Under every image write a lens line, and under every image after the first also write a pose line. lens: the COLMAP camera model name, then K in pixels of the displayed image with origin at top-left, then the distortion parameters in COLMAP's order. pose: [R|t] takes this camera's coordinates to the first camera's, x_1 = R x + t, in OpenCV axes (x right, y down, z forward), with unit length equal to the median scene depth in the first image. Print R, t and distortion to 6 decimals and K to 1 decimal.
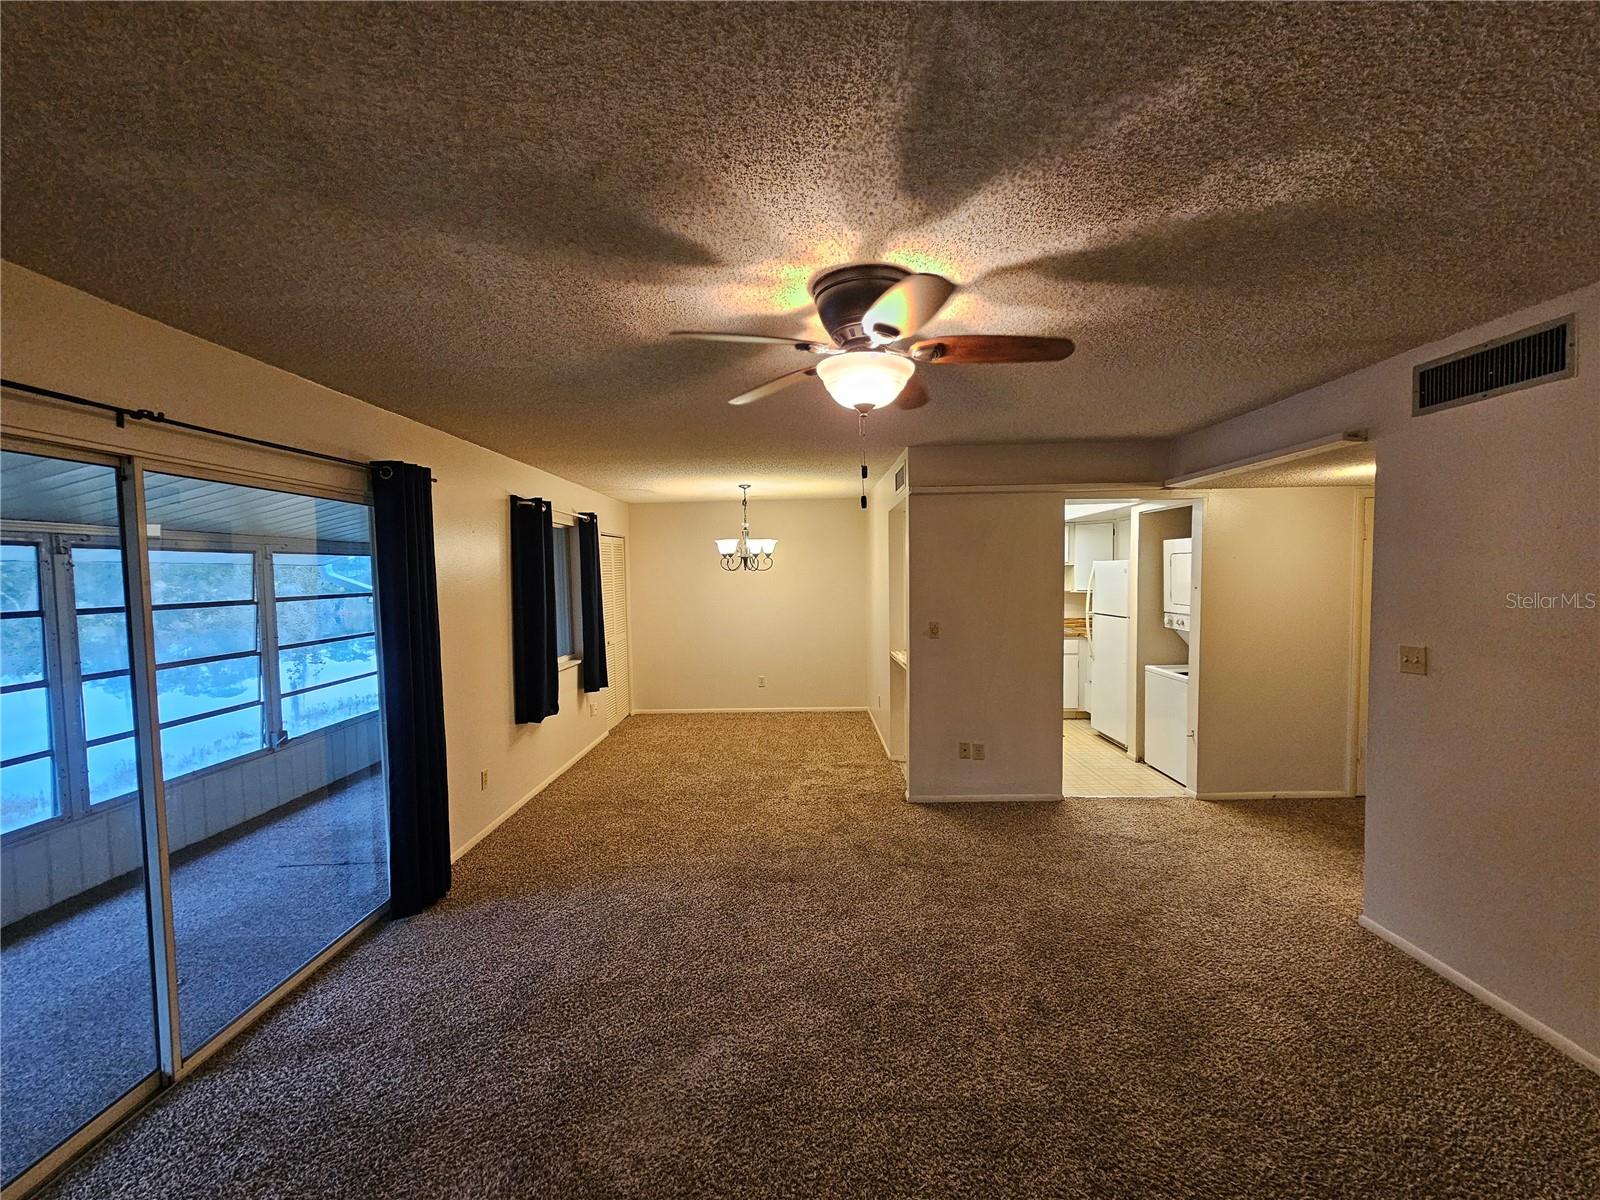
lens RADIAL K [[649.0, 0, 800.0], [0, 649.0, 600.0], [0, 0, 1]] dist [-0.029050, -0.000123]
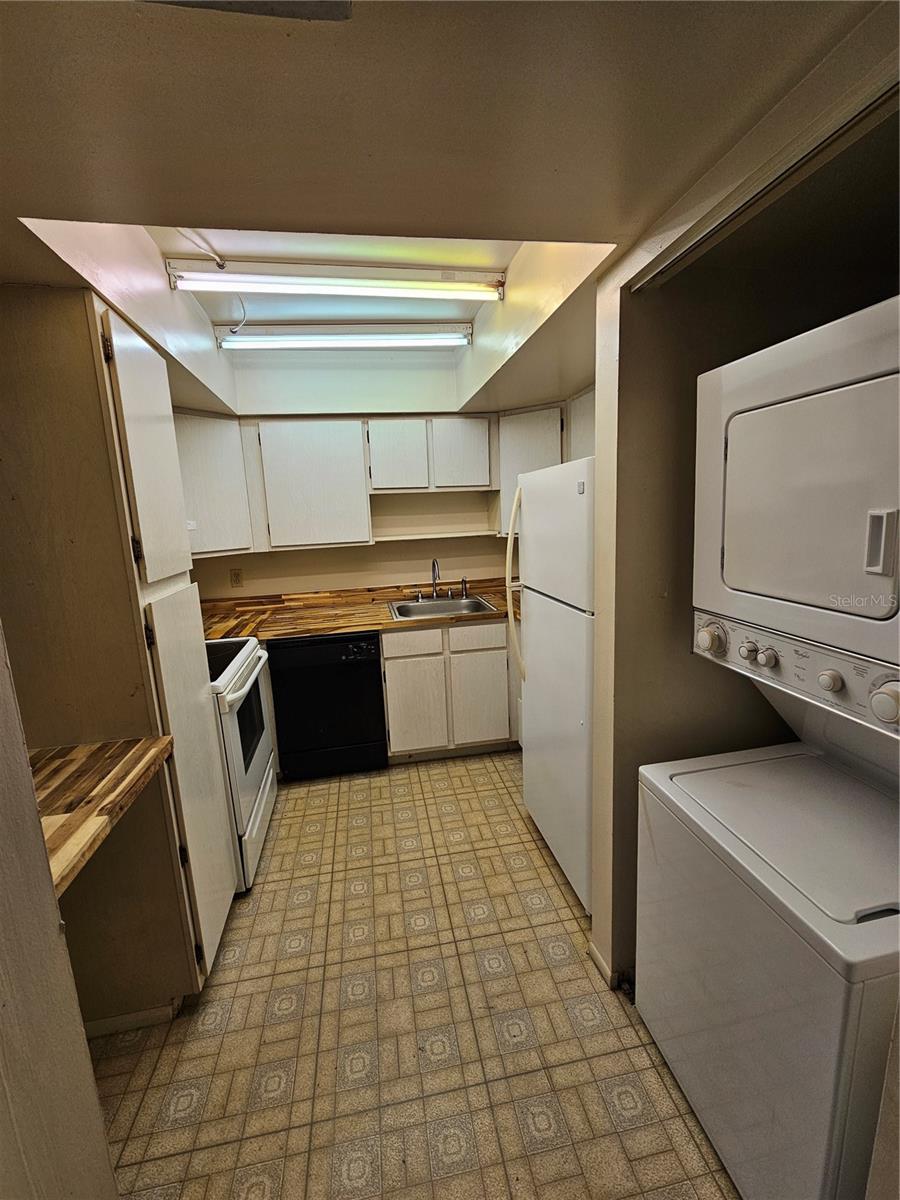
lens RADIAL K [[486.7, 0, 450.0], [0, 486.7, 600.0], [0, 0, 1]] dist [-0.029050, -0.000123]
pose [[0.979342, -0.068252, 0.190346, 0.400963], [0.044516, 0.990993, 0.126302, -0.022412], [-0.197252, -0.115219, 0.973559, 0.790956]]
